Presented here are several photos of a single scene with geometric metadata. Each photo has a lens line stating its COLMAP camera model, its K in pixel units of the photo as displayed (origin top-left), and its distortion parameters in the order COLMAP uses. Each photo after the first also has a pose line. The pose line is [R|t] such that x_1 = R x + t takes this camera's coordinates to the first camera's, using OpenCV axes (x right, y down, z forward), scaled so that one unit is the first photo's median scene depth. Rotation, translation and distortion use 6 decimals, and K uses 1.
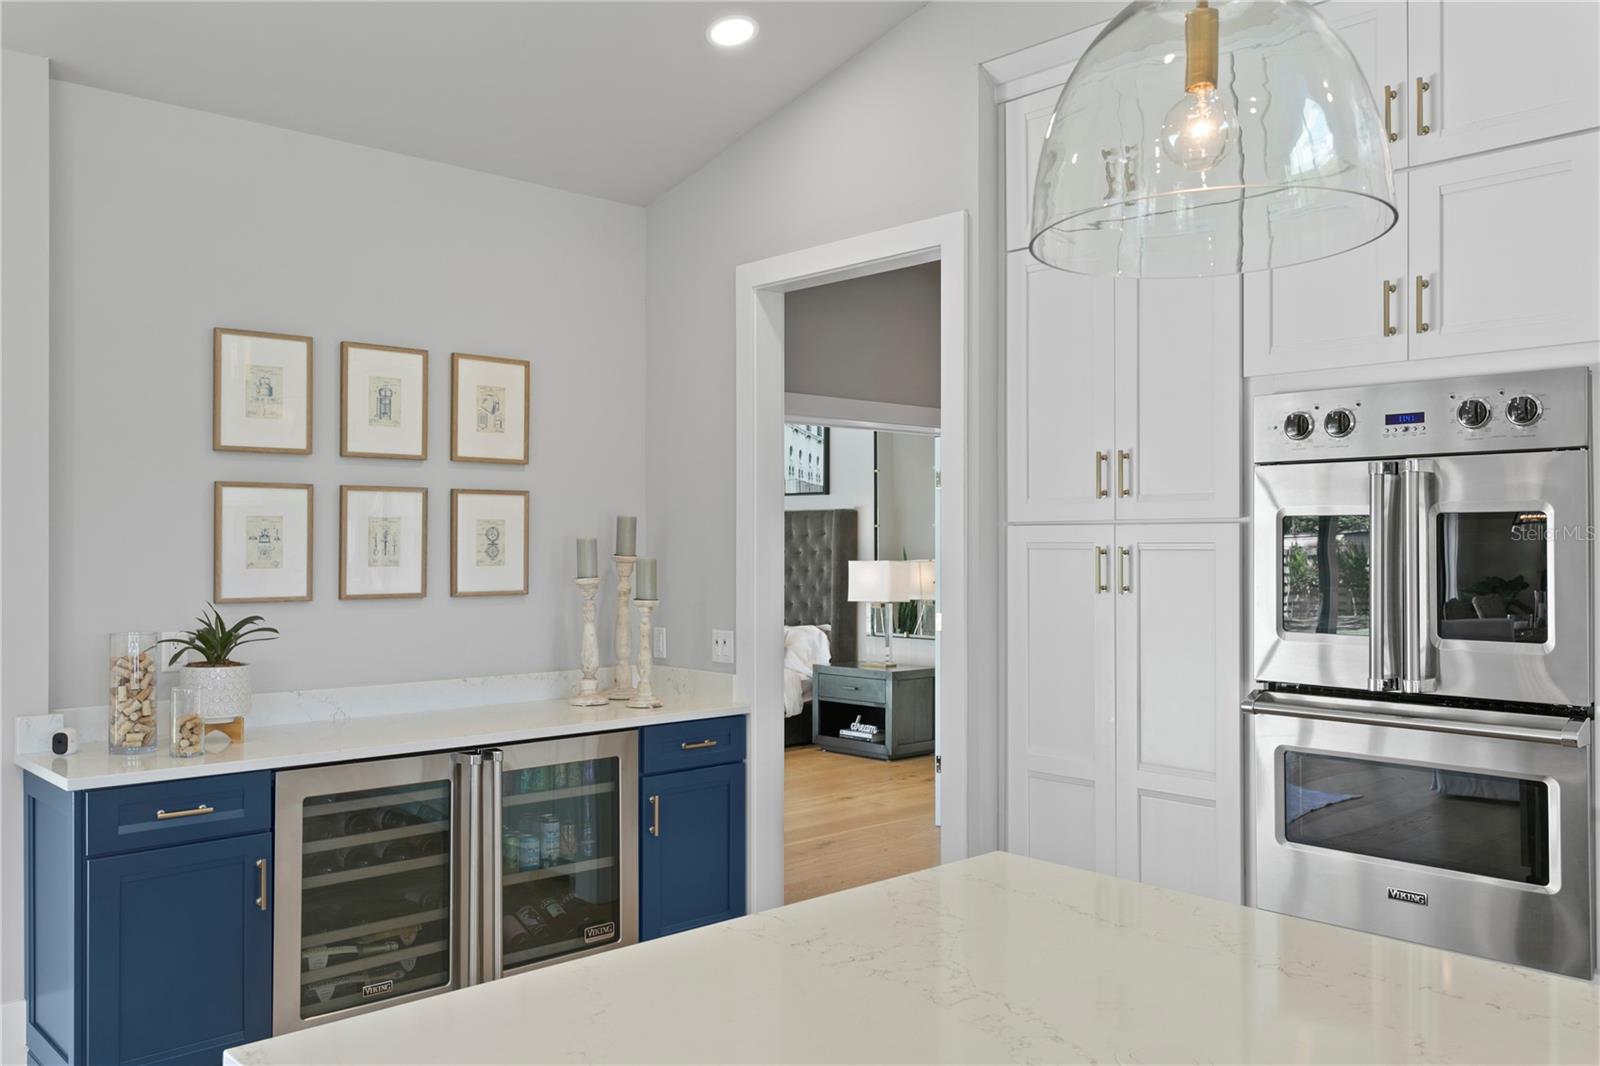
lens RADIAL K [[1286.0, 0, 794.6], [0, 1286.0, 537.0], [0, 0, 1]] dist [0.010329, 0.002207]
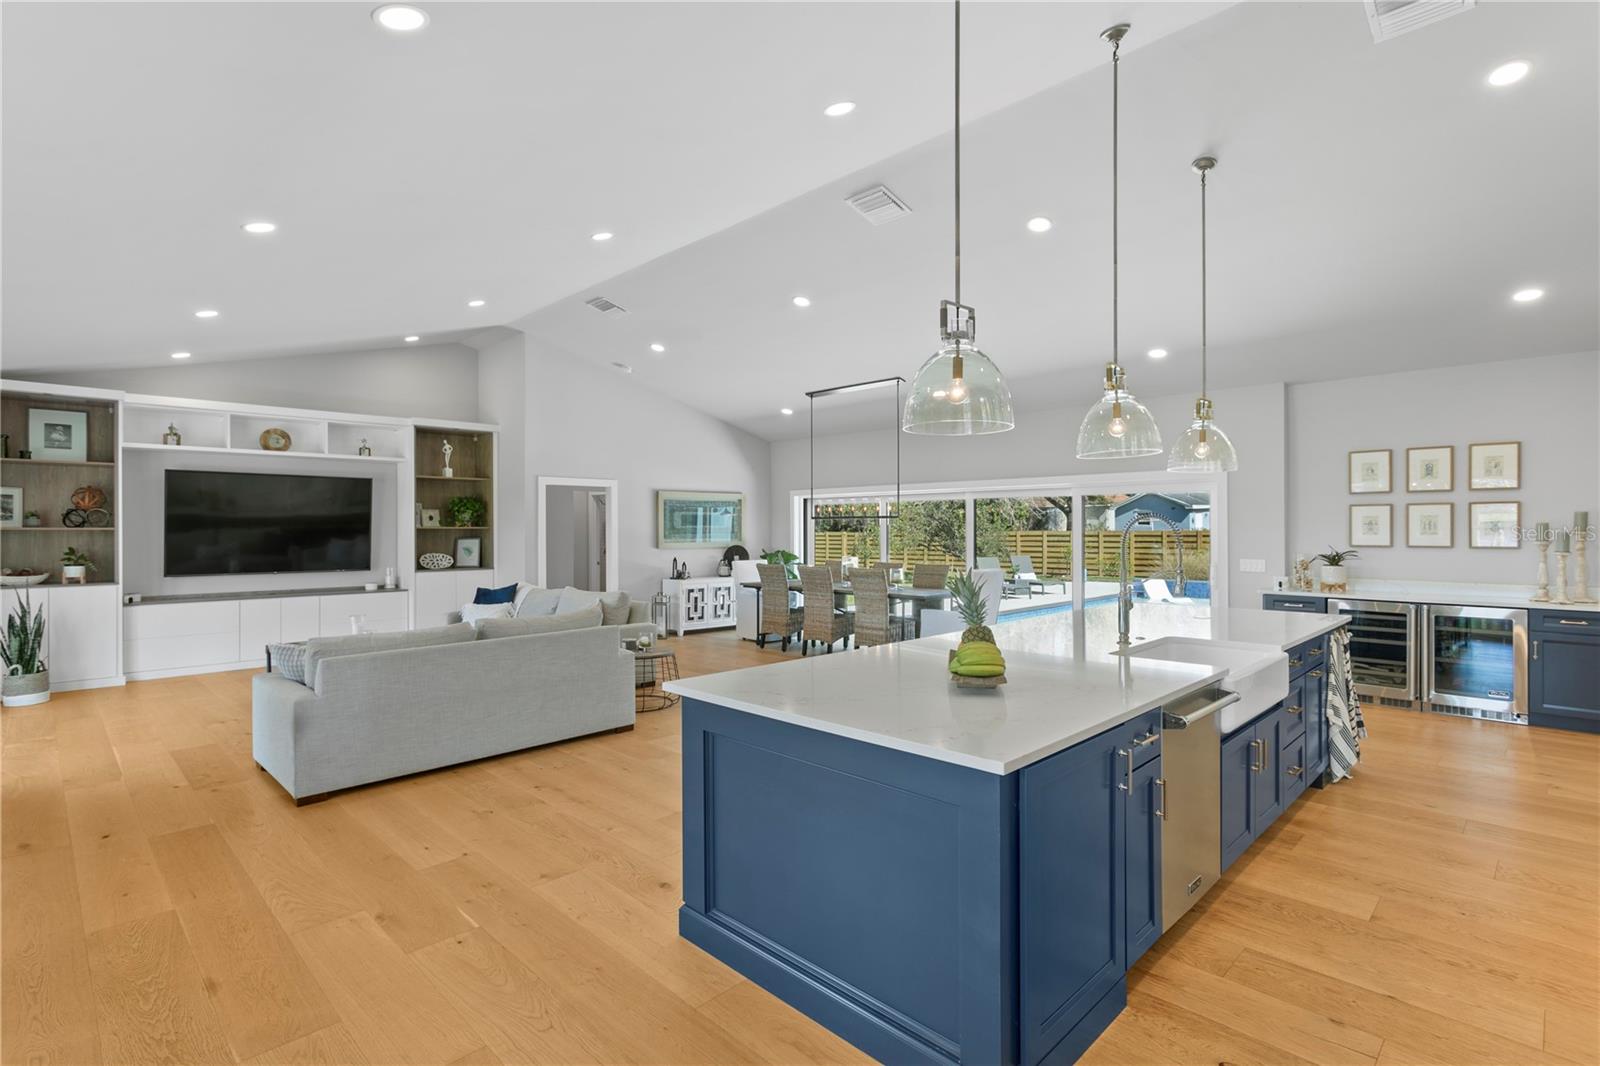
lens RADIAL K [[772.0, 0, 793.5], [0, 772.0, 529.0], [0, 0, 1]] dist [0.001284, 0.002214]
pose [[0.051194, -0.000246, -0.998689, 1.305284], [0.005452, 0.999985, 0.000033, 0.005319], [0.998674, -0.005446, 0.051195, -0.365535]]
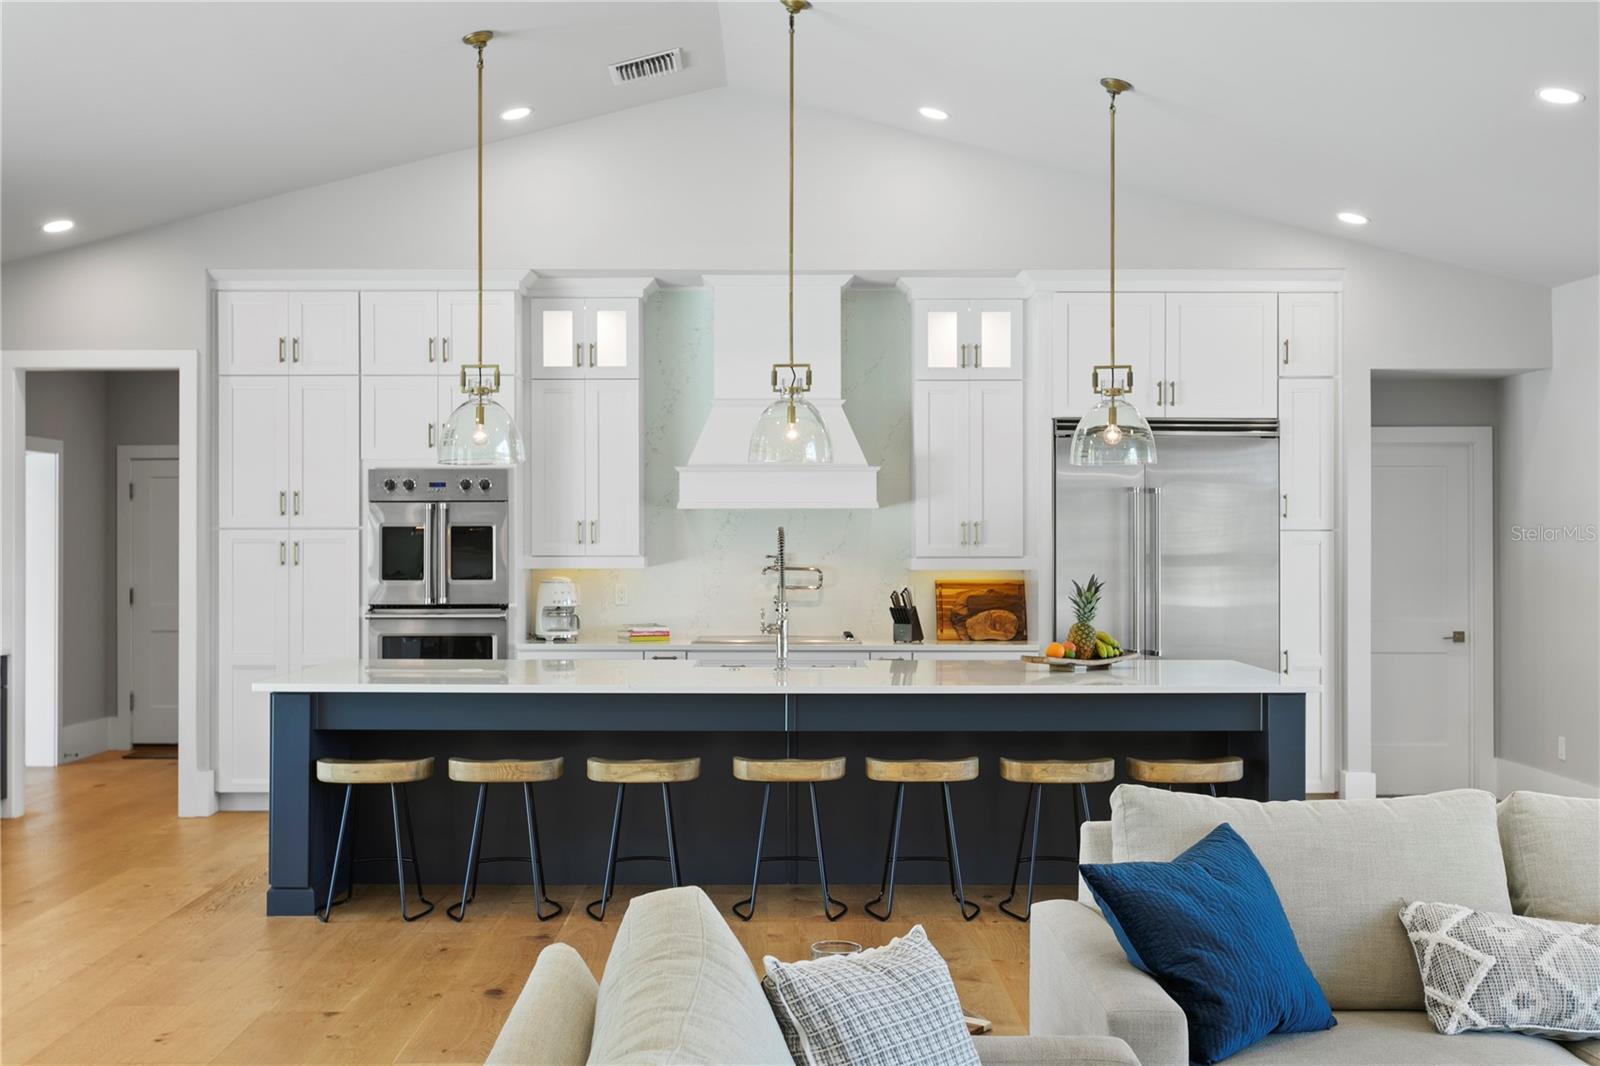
lens RADIAL K [[1779.3, 0, 792.0], [0, 1779.3, 533.7], [0, 0, 1]] dist [0.020387, 0.000000]
pose [[0.668355, 0.002188, 0.743839, -1.134845], [-0.002238, 0.999997, -0.000931, -0.002701], [-0.743839, -0.001042, 0.668358, -1.231476]]
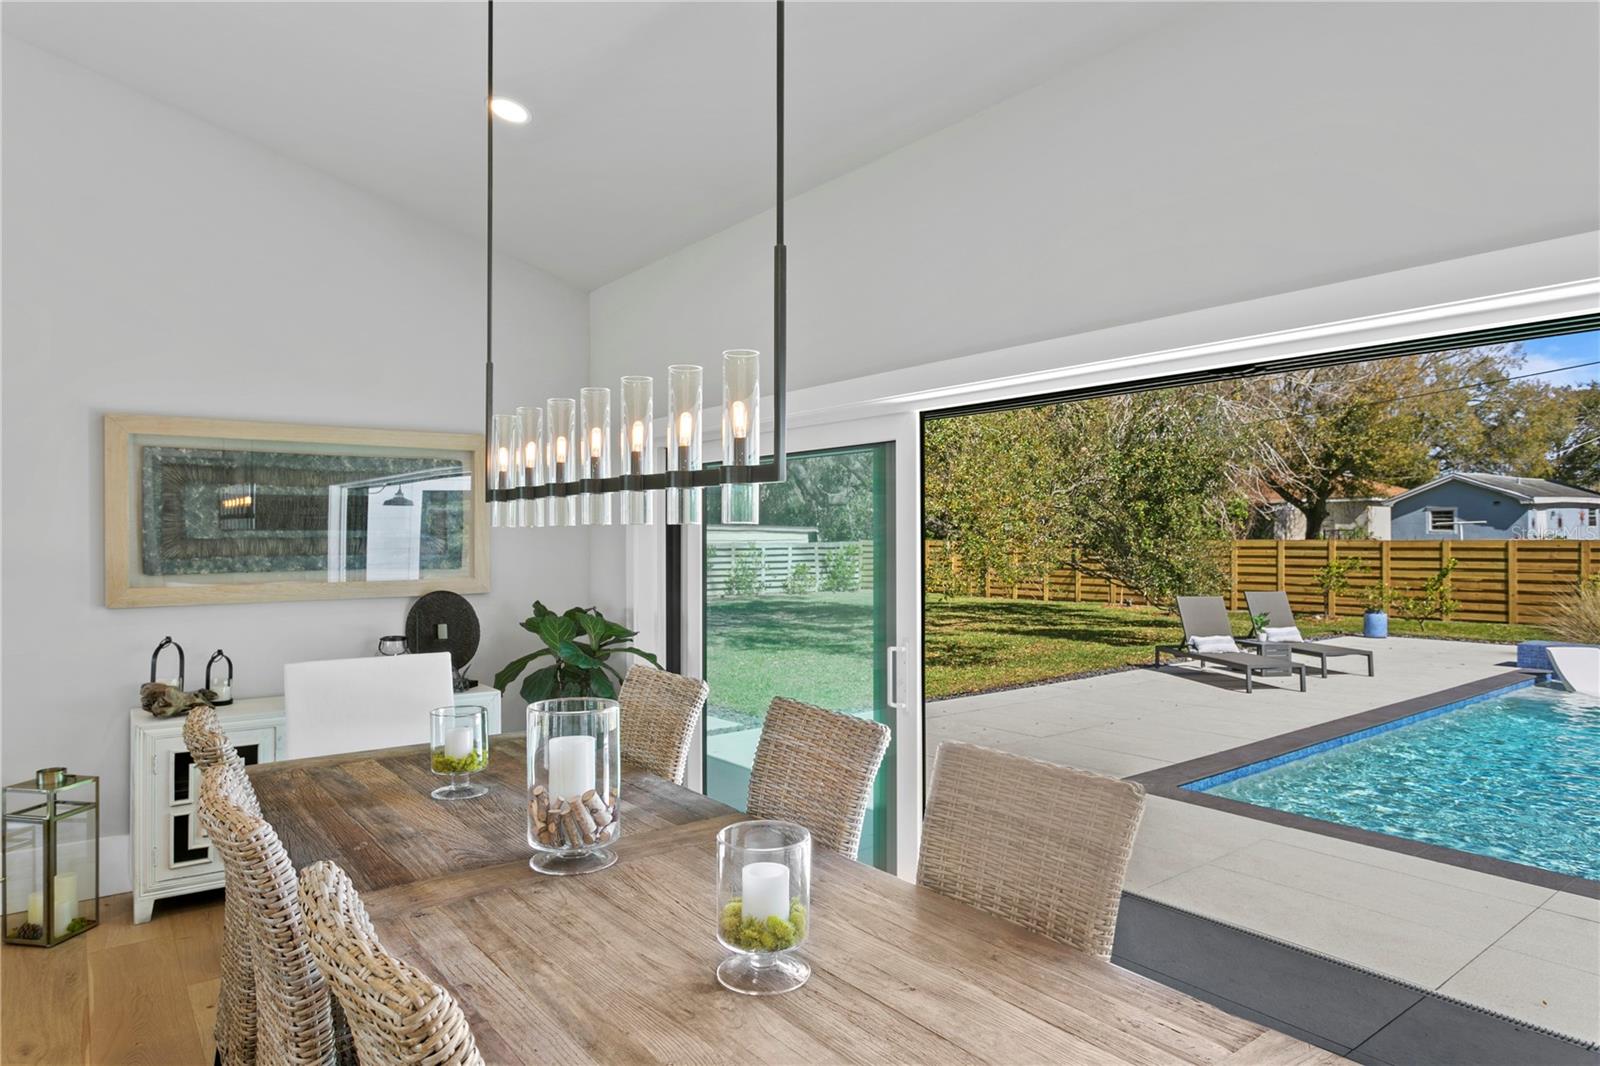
lens RADIAL K [[940.0, 0, 791.1], [0, 940.0, 539.4], [0, 0, 1]] dist [-0.008005, 0.005729]
pose [[-0.082034, 0.004089, -0.996621, -0.572791], [0.004498, 0.999983, 0.003733, -0.000324], [0.996619, -0.004177, -0.082051, 0.103791]]
